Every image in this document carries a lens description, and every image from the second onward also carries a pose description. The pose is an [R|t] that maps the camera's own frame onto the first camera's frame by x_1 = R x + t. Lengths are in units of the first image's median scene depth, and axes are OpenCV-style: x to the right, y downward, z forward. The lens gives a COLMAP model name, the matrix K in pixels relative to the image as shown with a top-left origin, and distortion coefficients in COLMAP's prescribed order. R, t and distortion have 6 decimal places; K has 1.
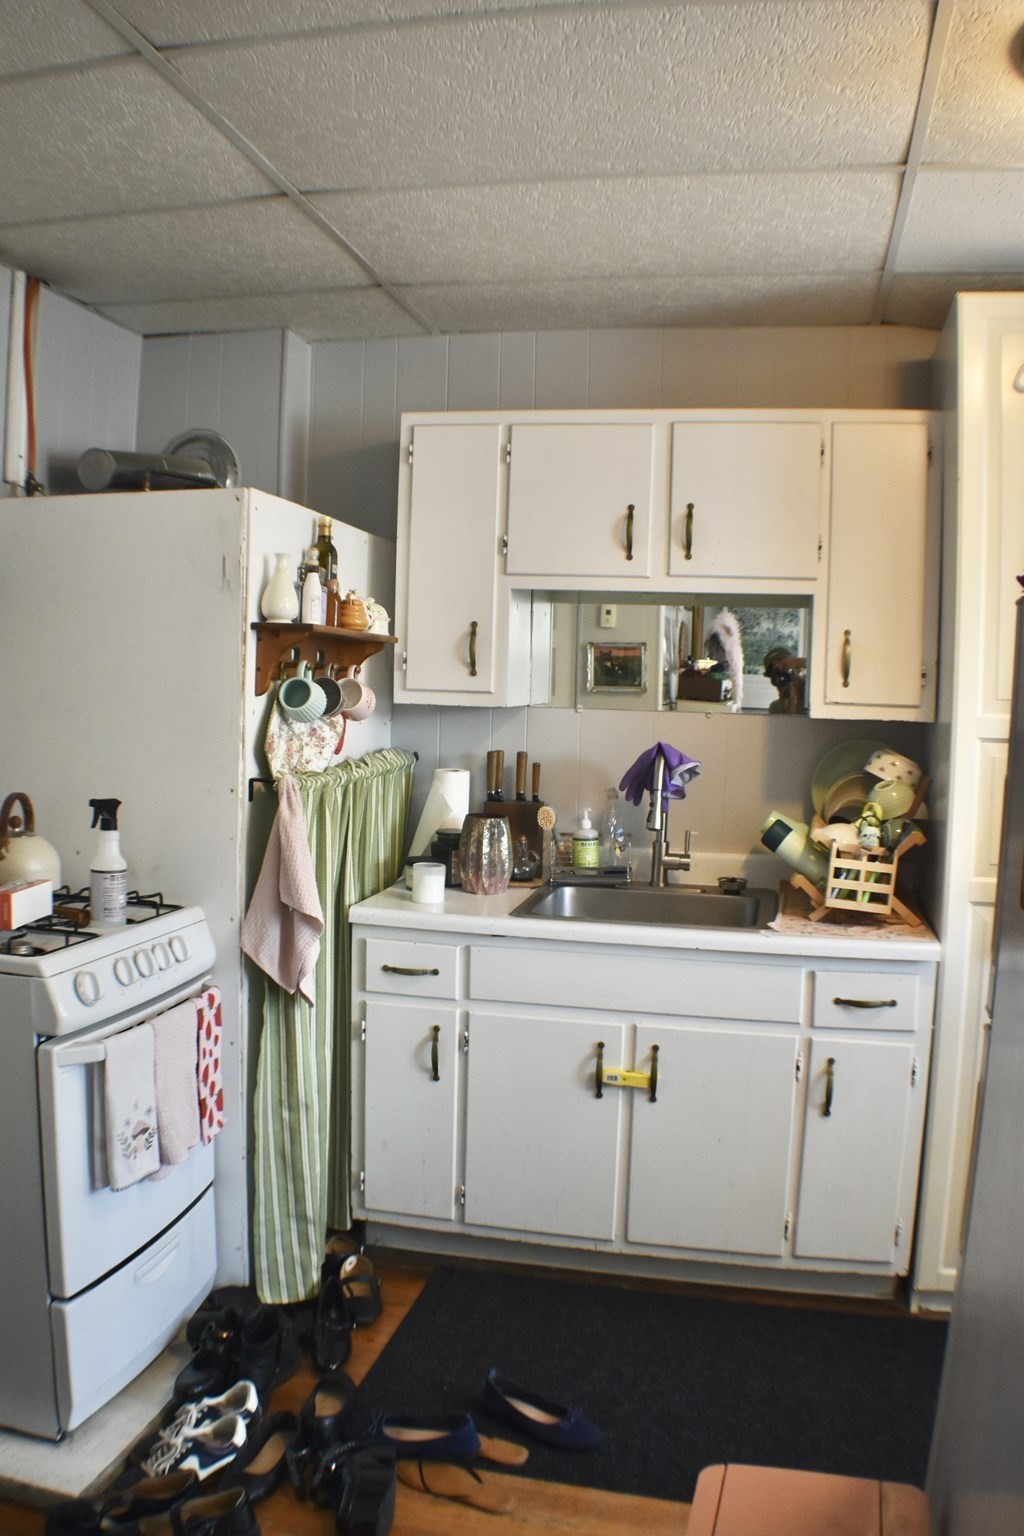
lens RADIAL K [[1232.7, 0, 512.0], [0, 1232.7, 768.0], [0, 0, 1]] dist [-0.190875, 0.064135]
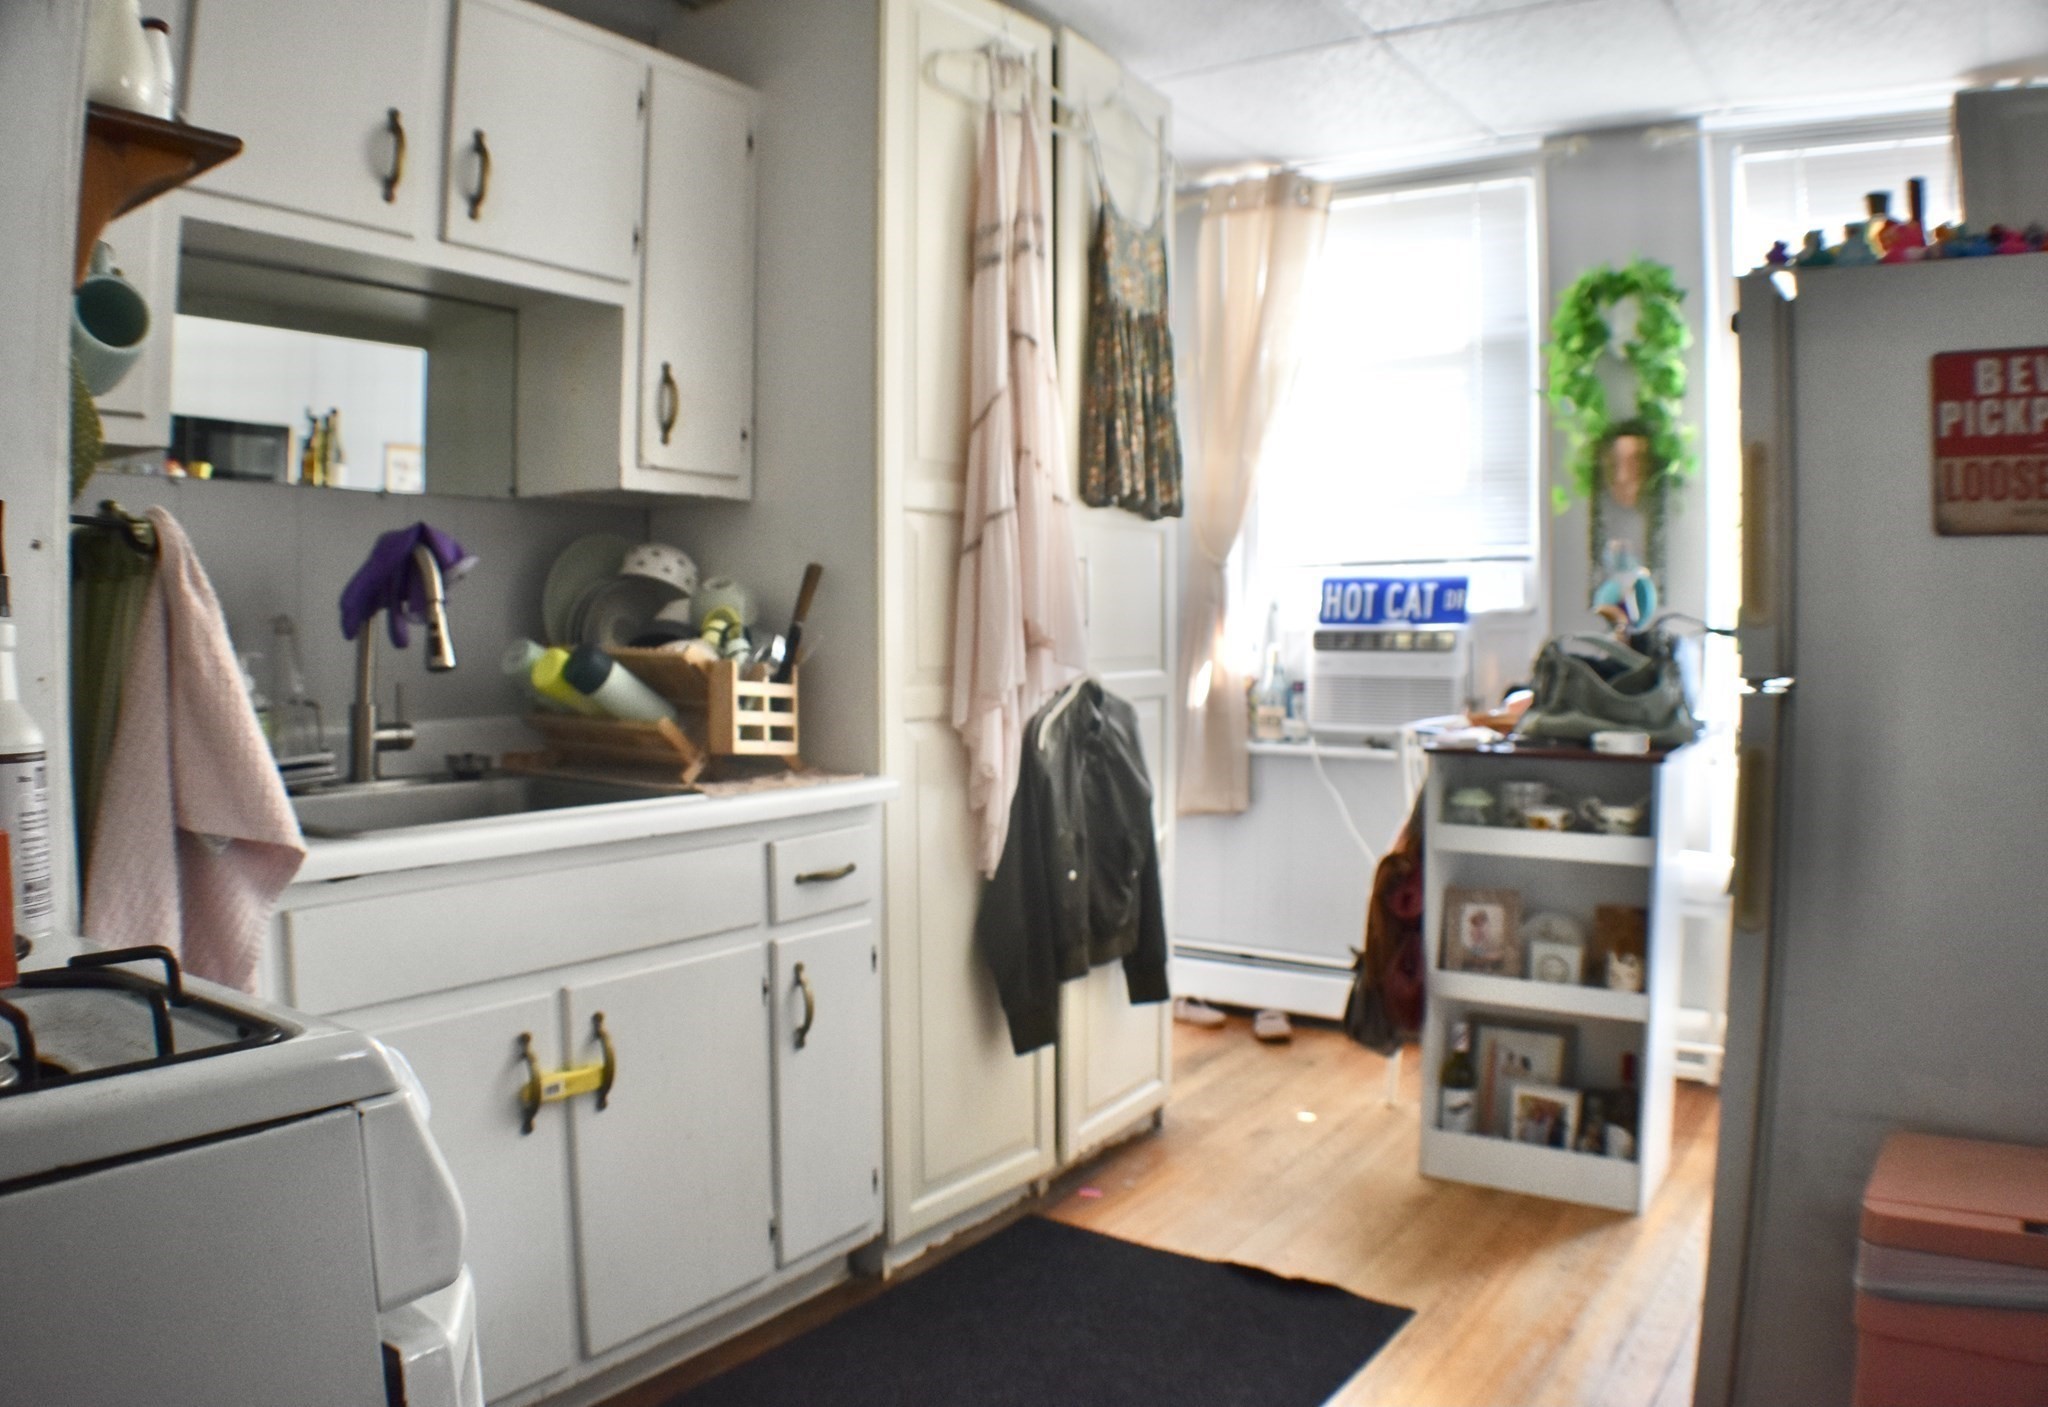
lens RADIAL K [[1472.9, 0, 1024.0], [0, 1472.9, 703.5], [0, 0, 1]] dist [-0.164464, 0.002652]
pose [[0.381146, -0.072317, 0.921682, -0.440114], [0.078095, 0.995891, 0.045844, 0.061055], [-0.921210, 0.054506, 0.385228, 0.528796]]
